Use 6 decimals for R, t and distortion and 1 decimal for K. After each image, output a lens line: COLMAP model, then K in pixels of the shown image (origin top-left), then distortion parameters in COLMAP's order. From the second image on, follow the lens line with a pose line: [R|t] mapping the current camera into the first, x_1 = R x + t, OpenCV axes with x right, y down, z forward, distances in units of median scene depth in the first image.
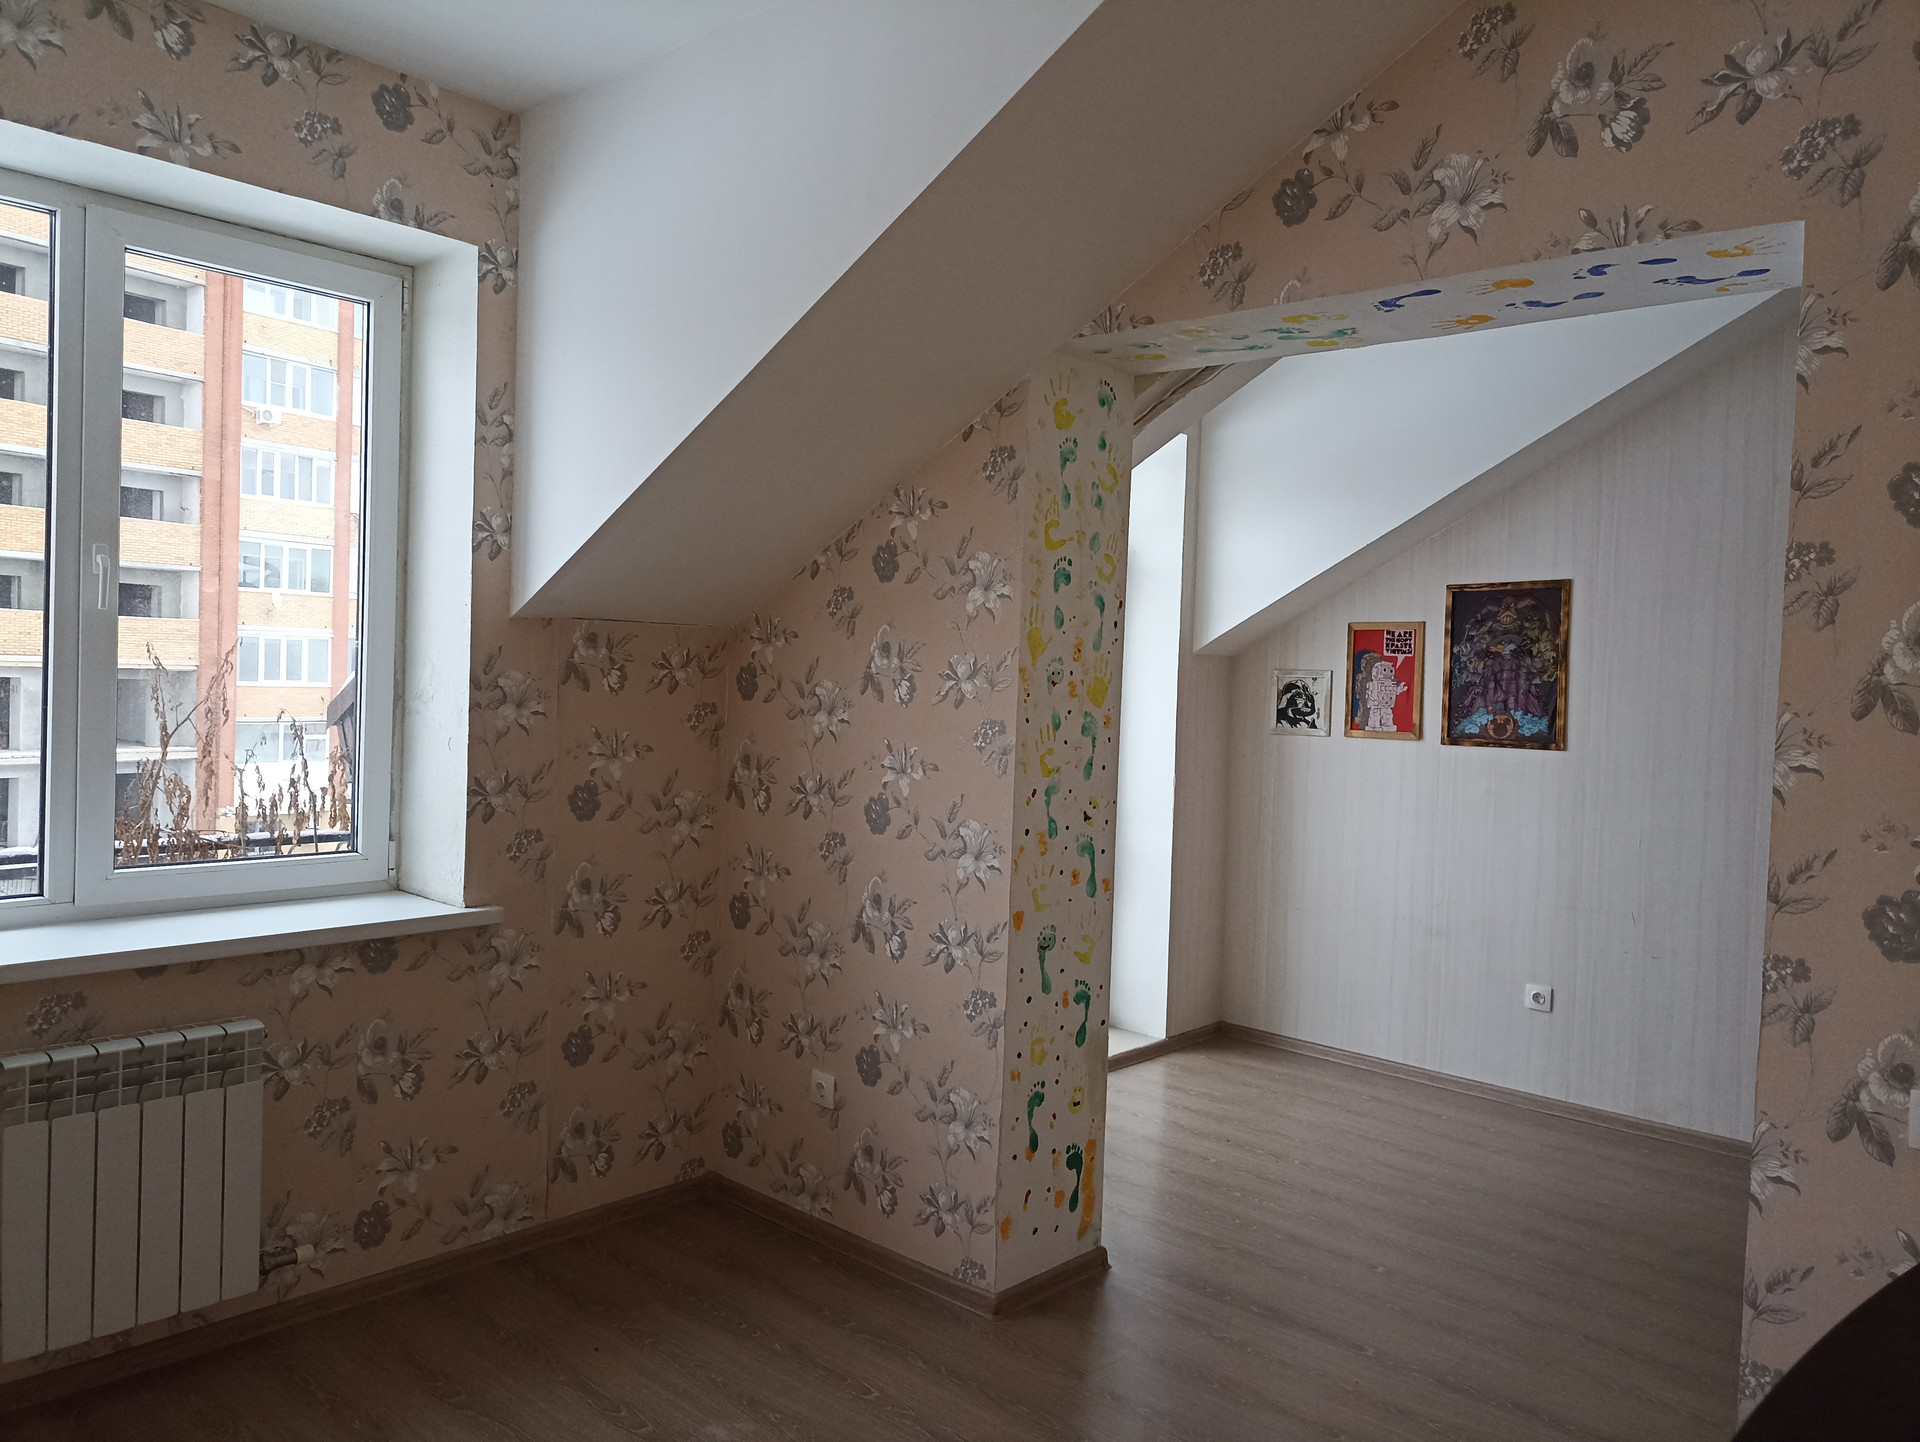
lens RADIAL K [[1414.1, 0, 970.9], [0, 1414.1, 713.5], [0, 0, 1]] dist [0.024154, -0.016958]
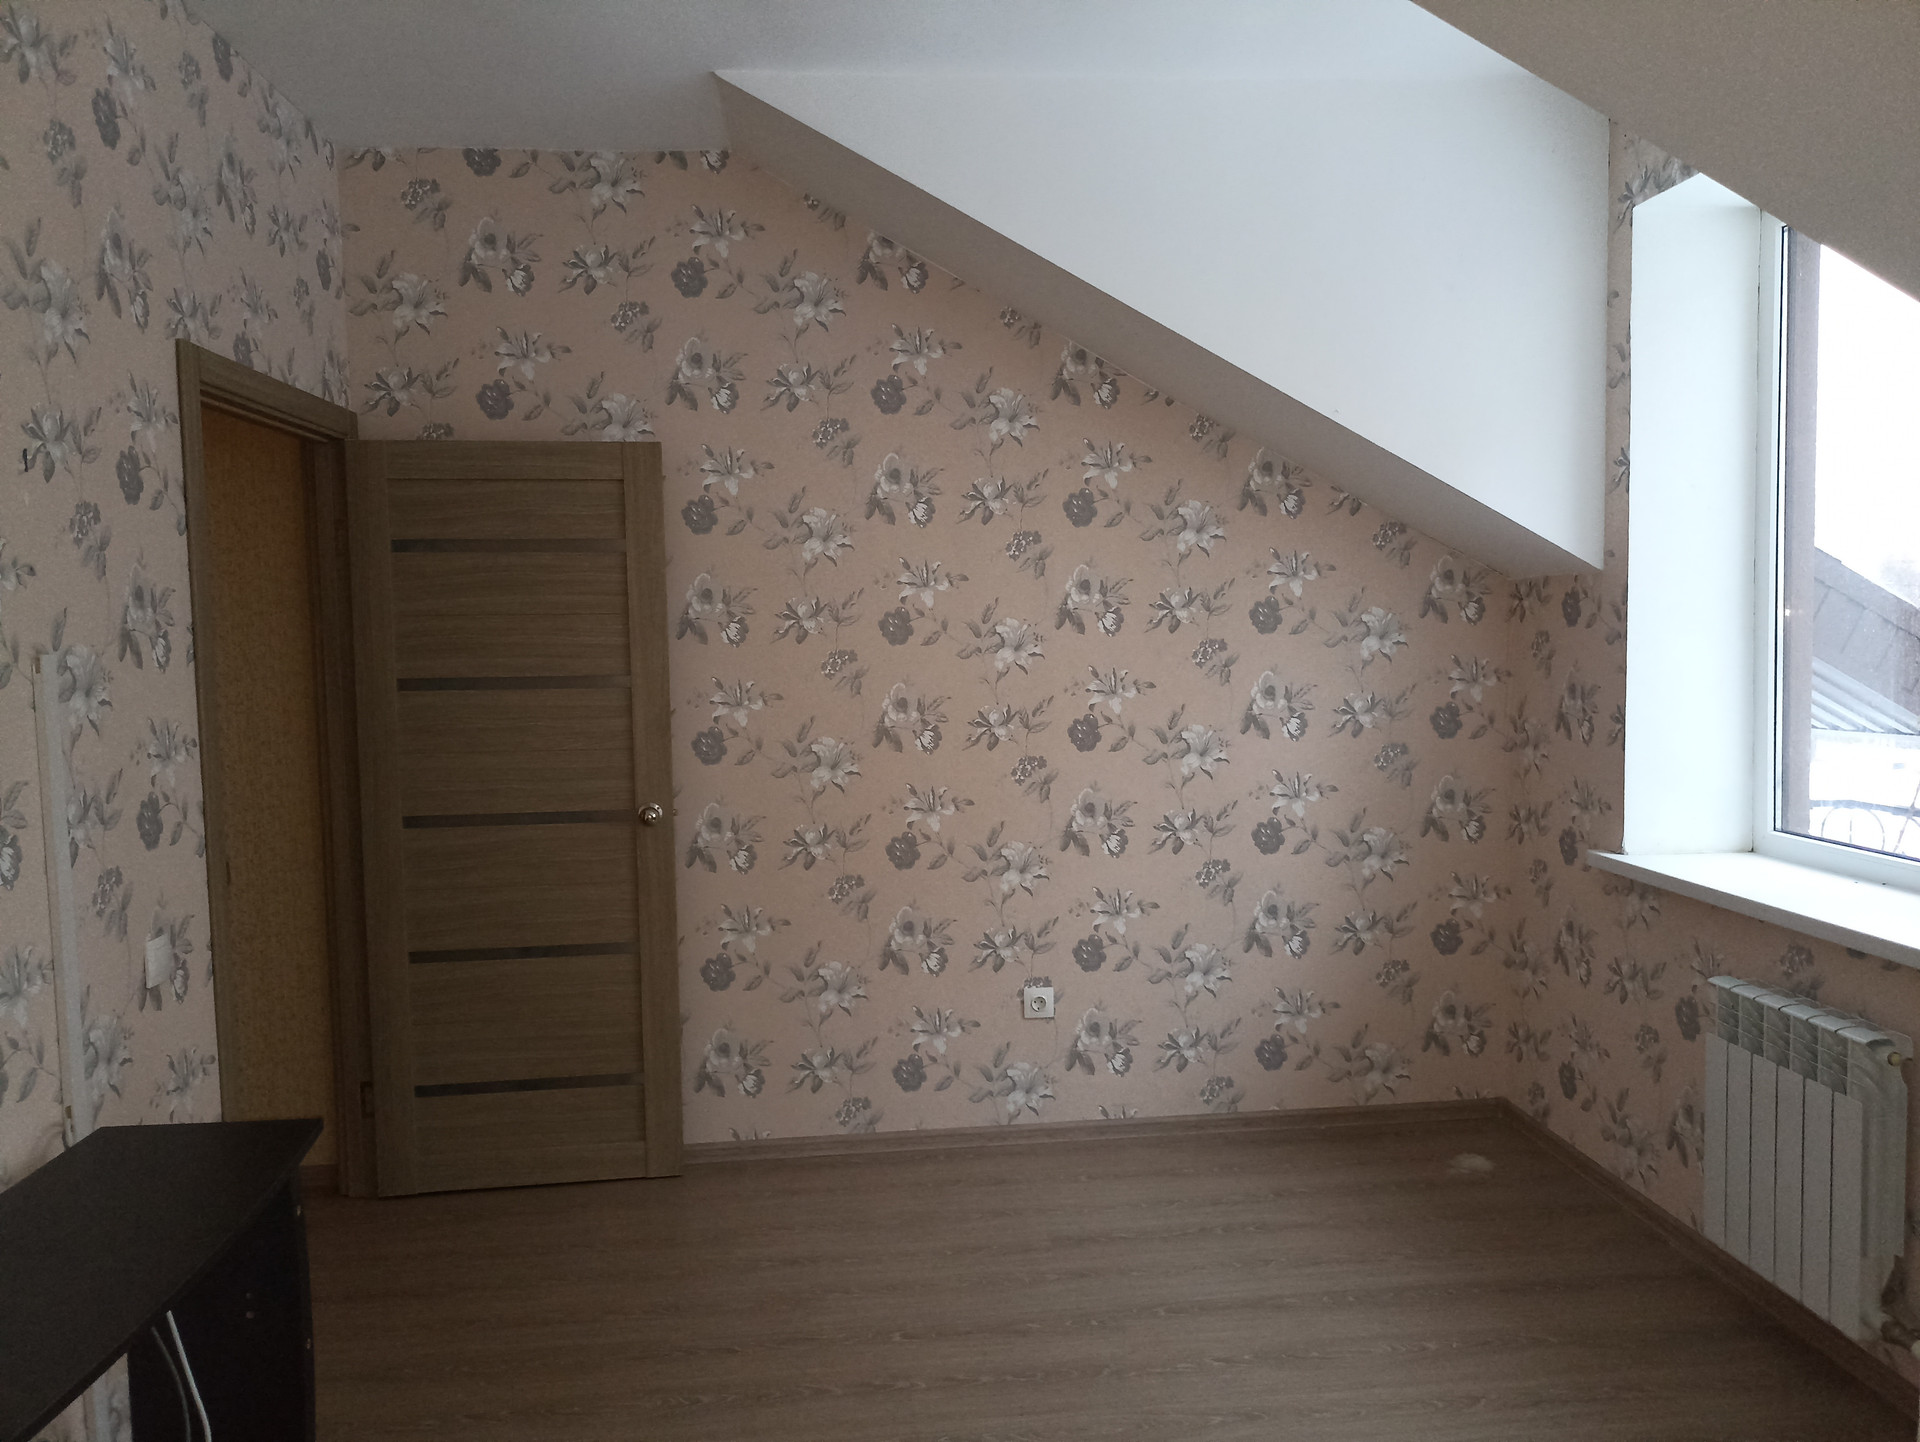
lens RADIAL K [[1414.1, 0, 957.8], [0, 1414.1, 717.0], [0, 0, 1]] dist [0.024154, -0.016958]
pose [[-0.674166, 0.029183, -0.738003, 0.440395], [-0.023901, 0.997834, 0.061291, -0.015373], [0.738193, 0.058960, -0.672008, 1.012181]]
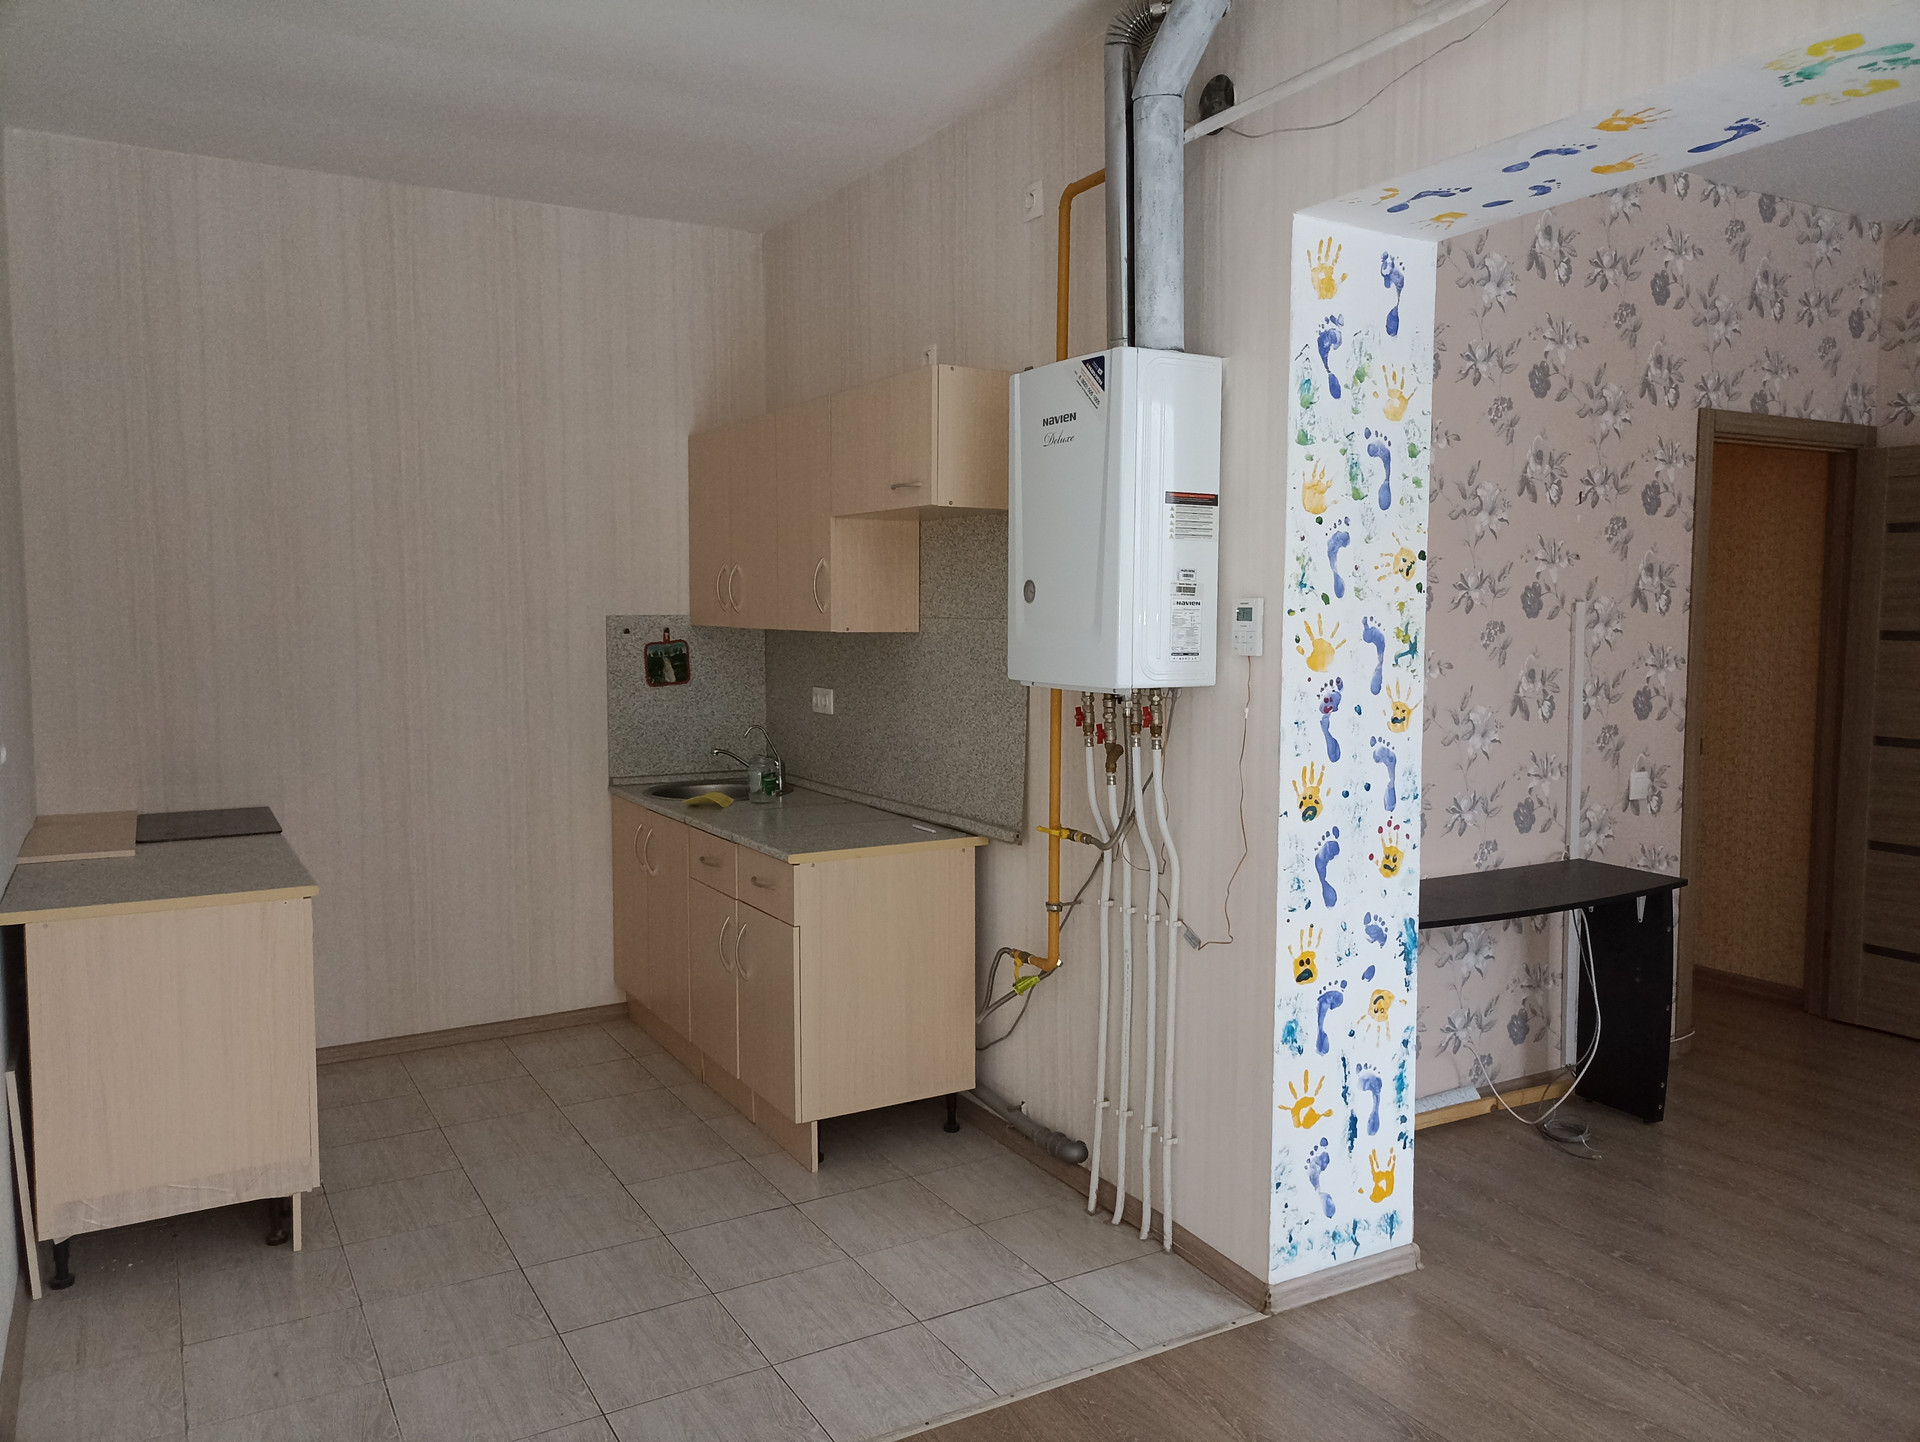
lens RADIAL K [[1414.1, 0, 949.0], [0, 1414.1, 721.0], [0, 0, 1]] dist [0.024154, -0.016958]
pose [[-0.952147, -0.057508, 0.300182, 0.381694], [-0.022940, 0.992815, 0.117436, -0.023256], [-0.304779, 0.104931, -0.946625, 1.600645]]
